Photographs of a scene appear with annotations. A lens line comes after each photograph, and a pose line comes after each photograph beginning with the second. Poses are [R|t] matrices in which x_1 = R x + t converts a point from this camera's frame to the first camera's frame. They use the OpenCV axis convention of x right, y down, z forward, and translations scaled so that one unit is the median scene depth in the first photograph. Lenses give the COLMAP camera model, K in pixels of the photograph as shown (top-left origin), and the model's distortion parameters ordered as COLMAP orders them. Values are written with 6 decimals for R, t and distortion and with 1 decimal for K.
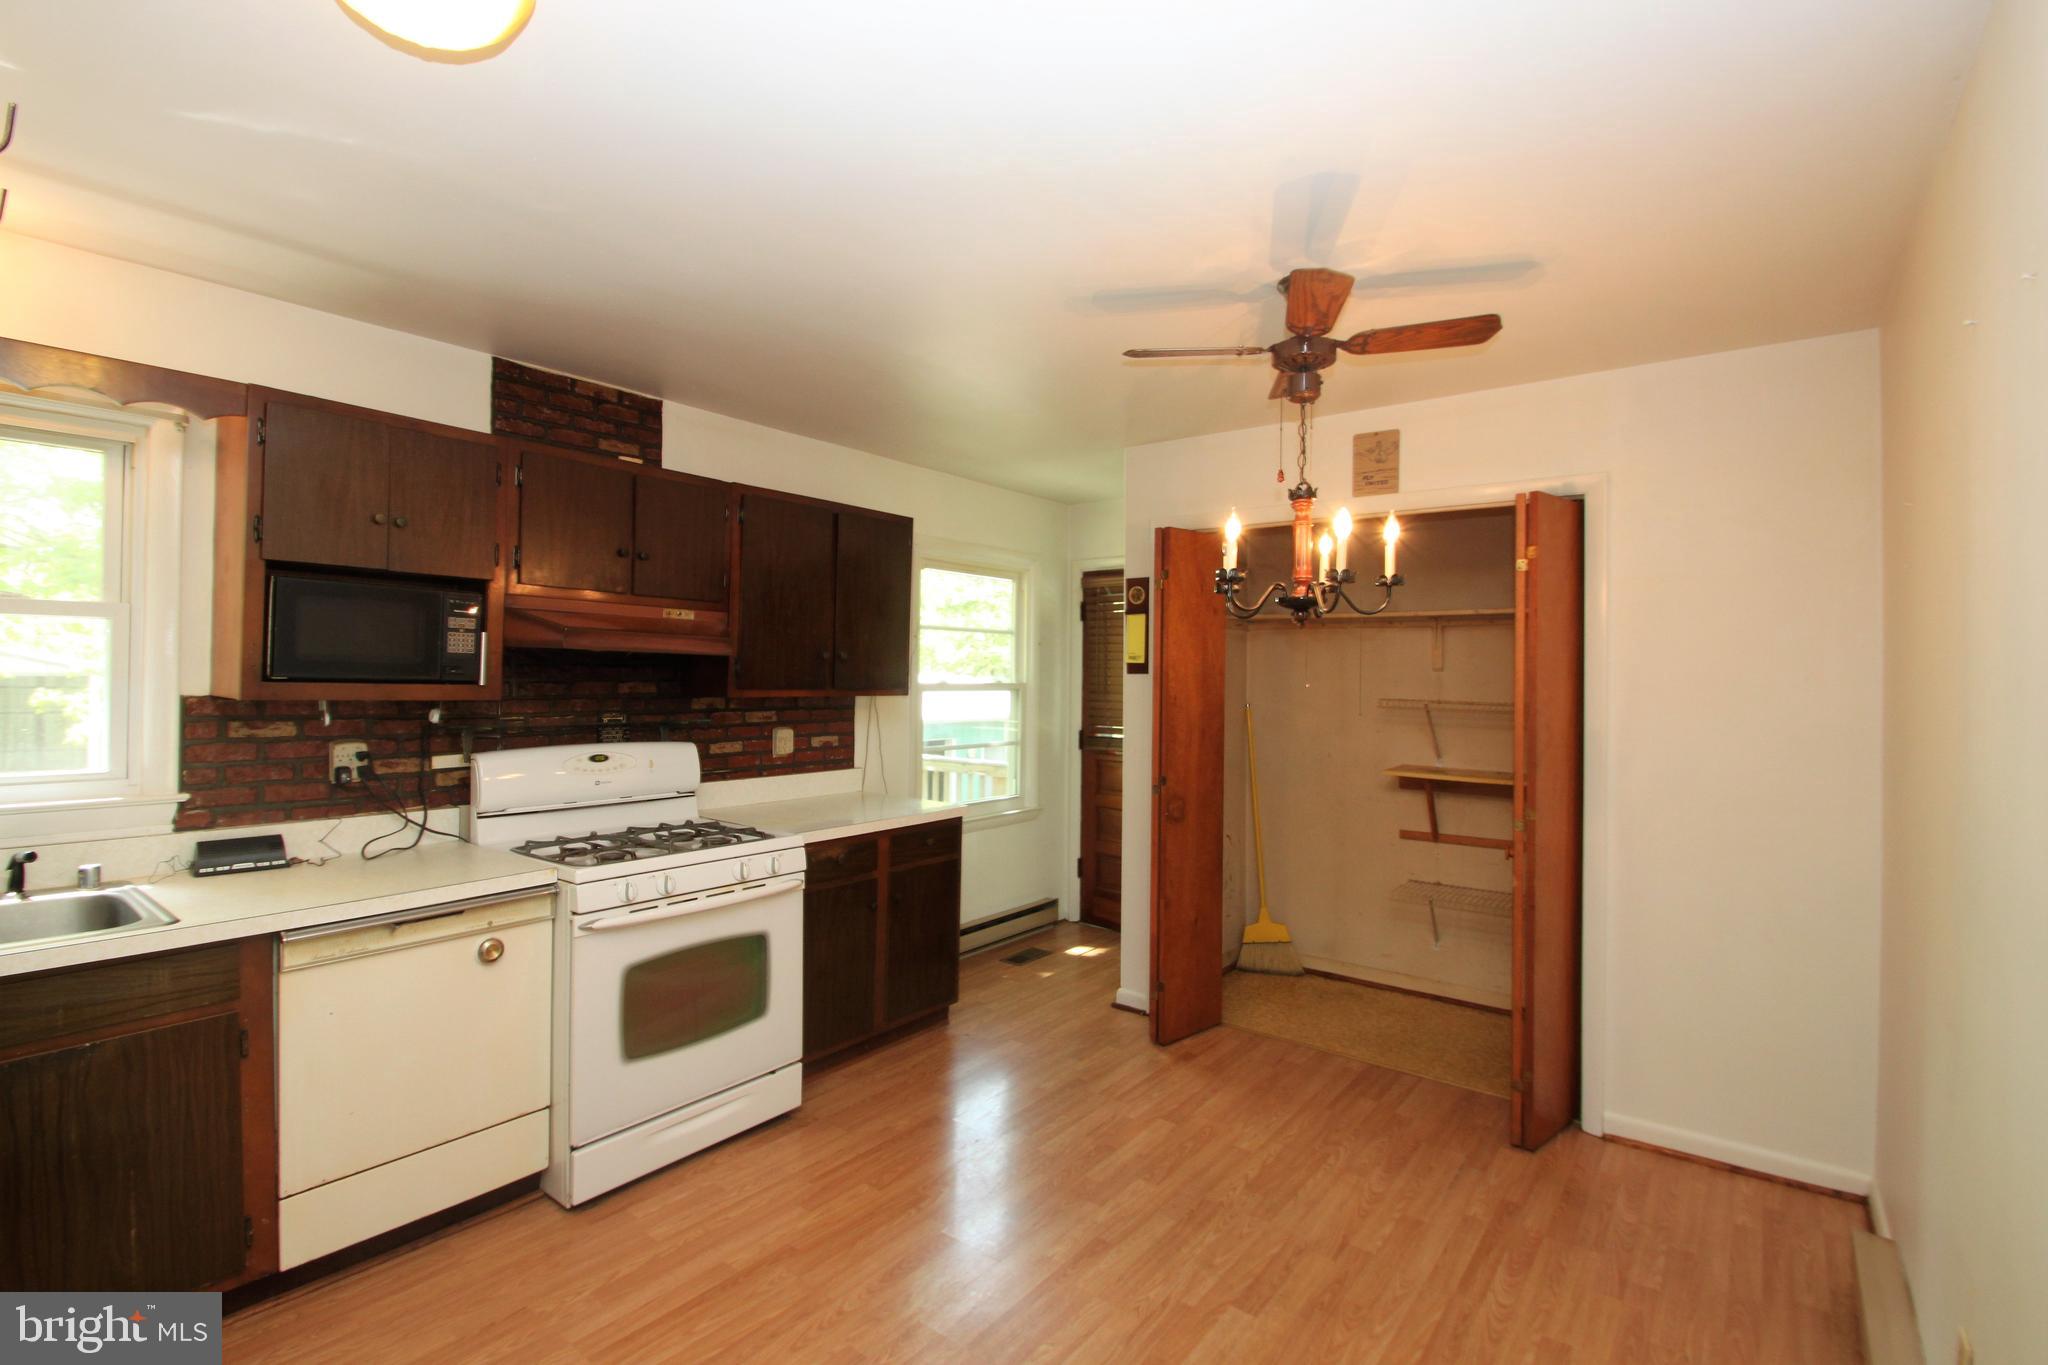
lens RADIAL K [[942.4, 0, 1021.5], [0, 942.4, 672.9], [0, 0, 1]] dist [0.001063, -0.002986]
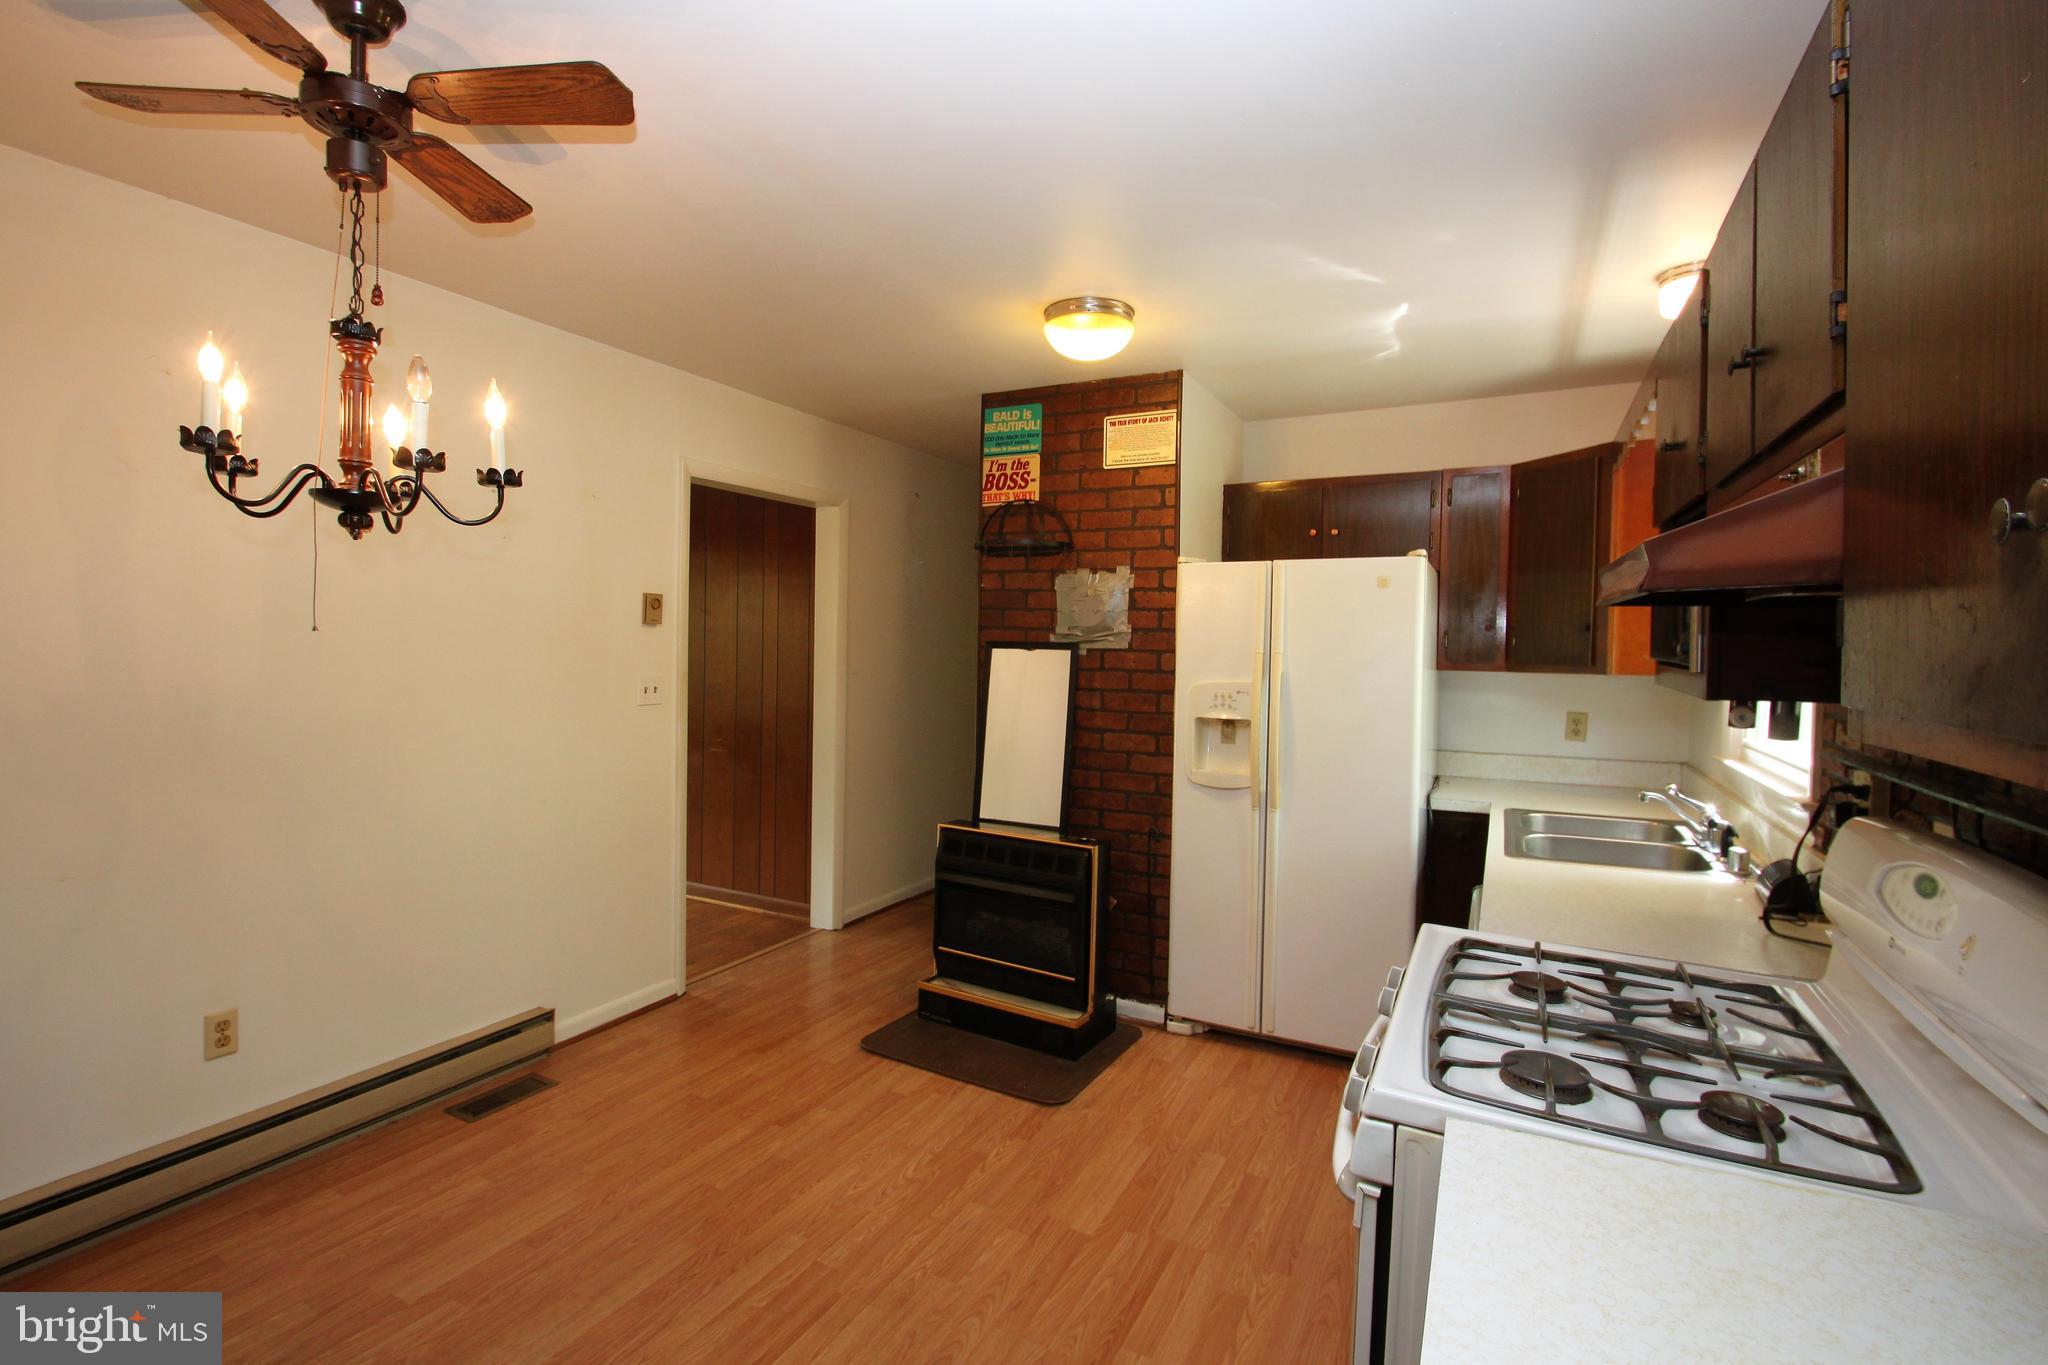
lens RADIAL K [[942.4, 0, 1015.6], [0, 942.4, 673.7], [0, 0, 1]] dist [0.001063, -0.002986]
pose [[-0.981842, -0.024857, -0.188067, -0.024323], [-0.031635, 0.998950, 0.033127, 0.003961], [0.187046, 0.038475, -0.981597, 1.365677]]
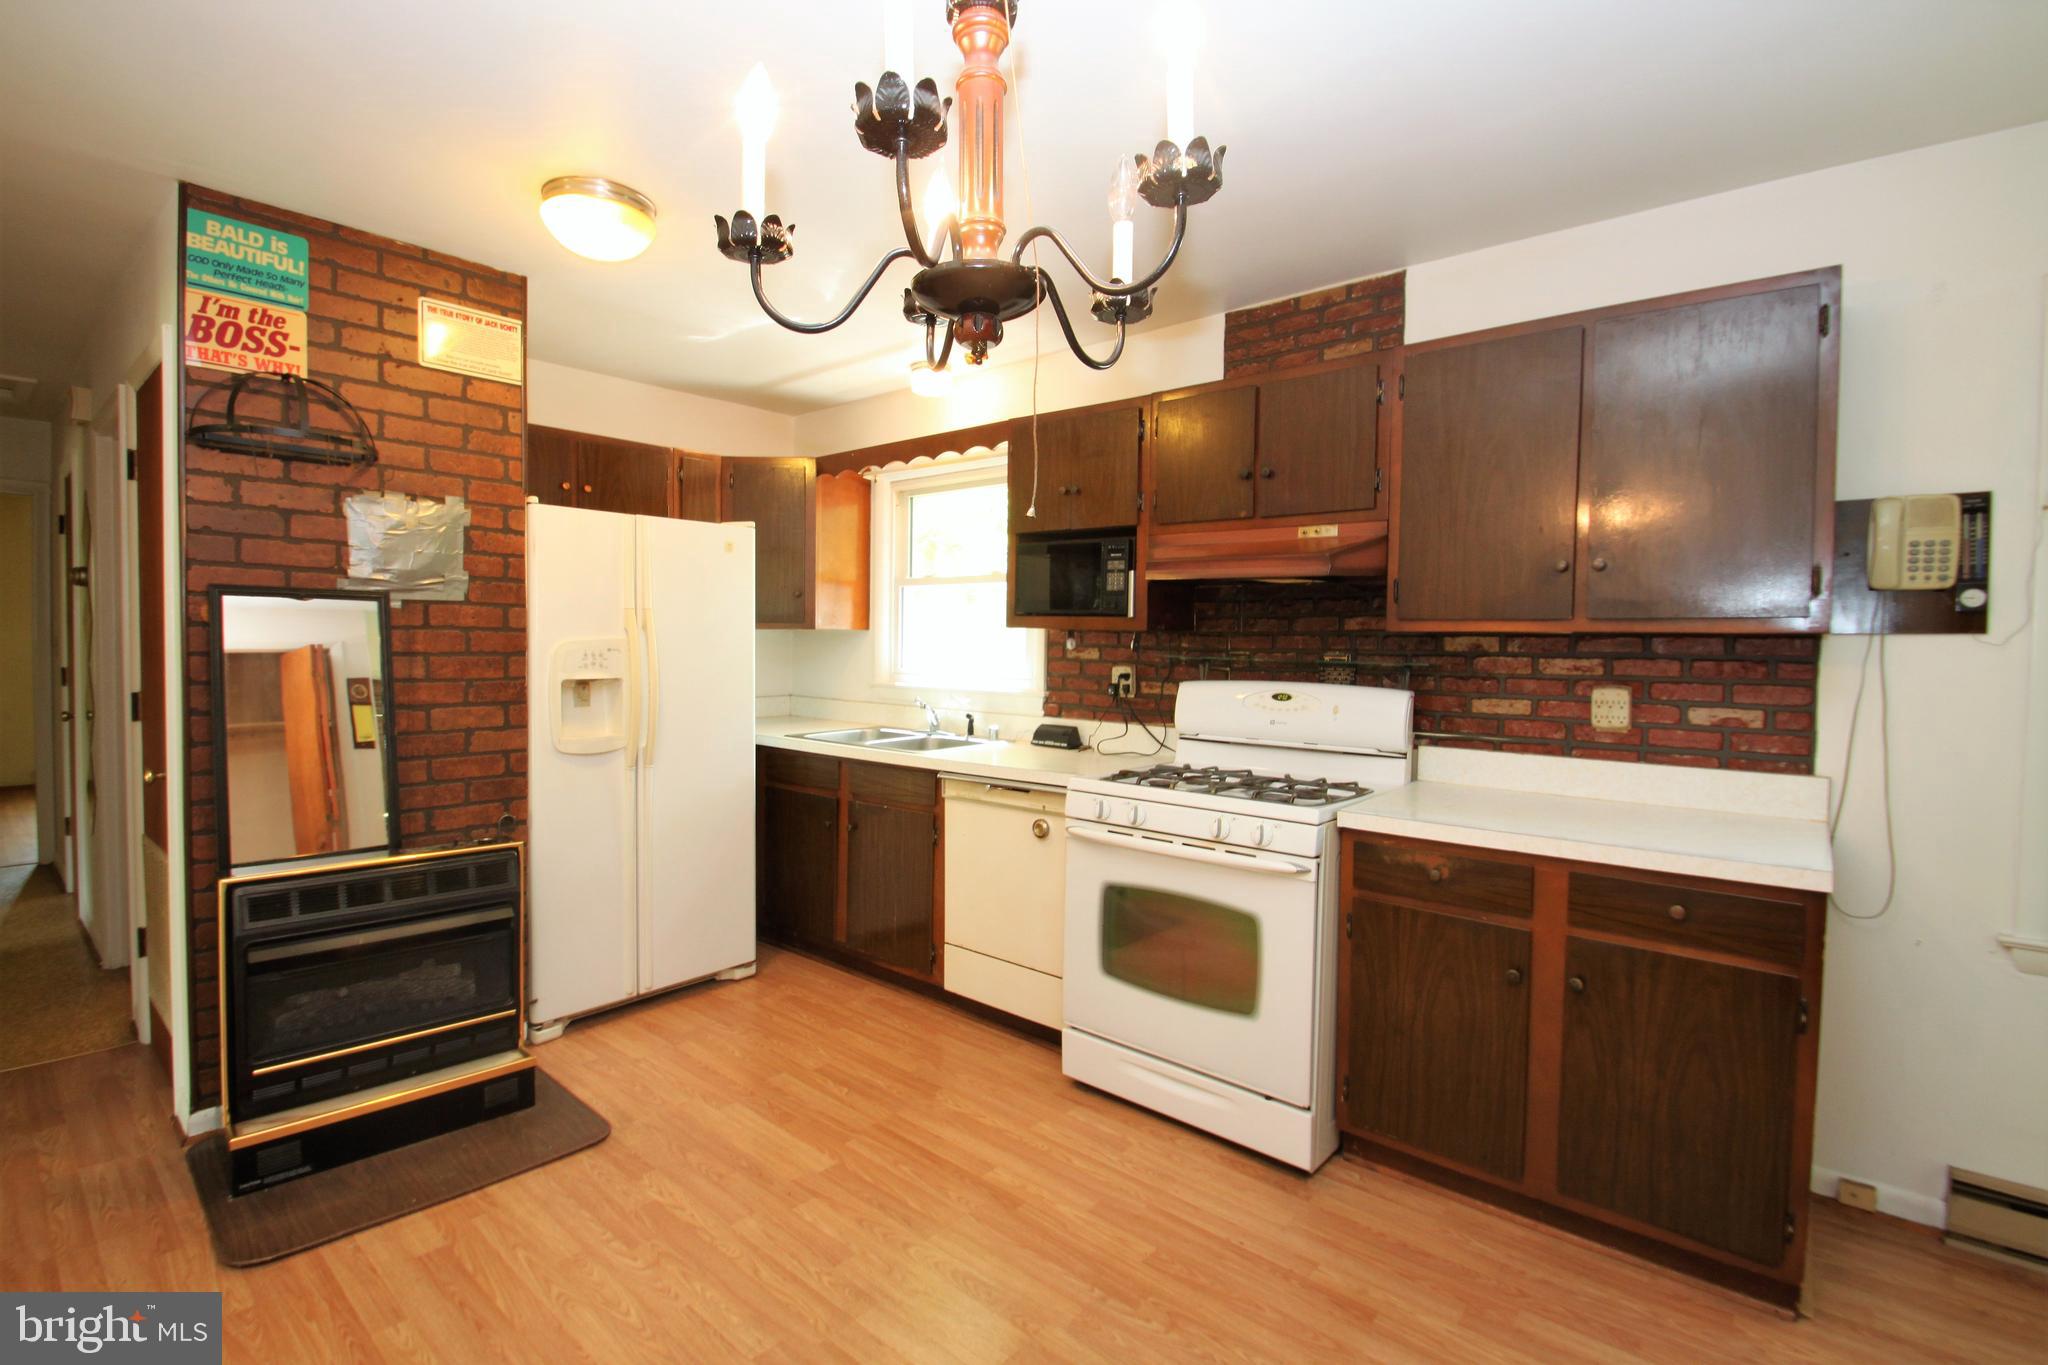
lens RADIAL K [[942.4, 0, 988.9], [0, 942.4, 673.9], [0, 0, 1]] dist [0.001063, -0.002986]
pose [[-0.064365, 0.018534, -0.997754, 0.534870], [-0.012767, 0.999730, 0.019394, 0.056083], [0.997845, 0.013987, -0.064111, 0.812894]]
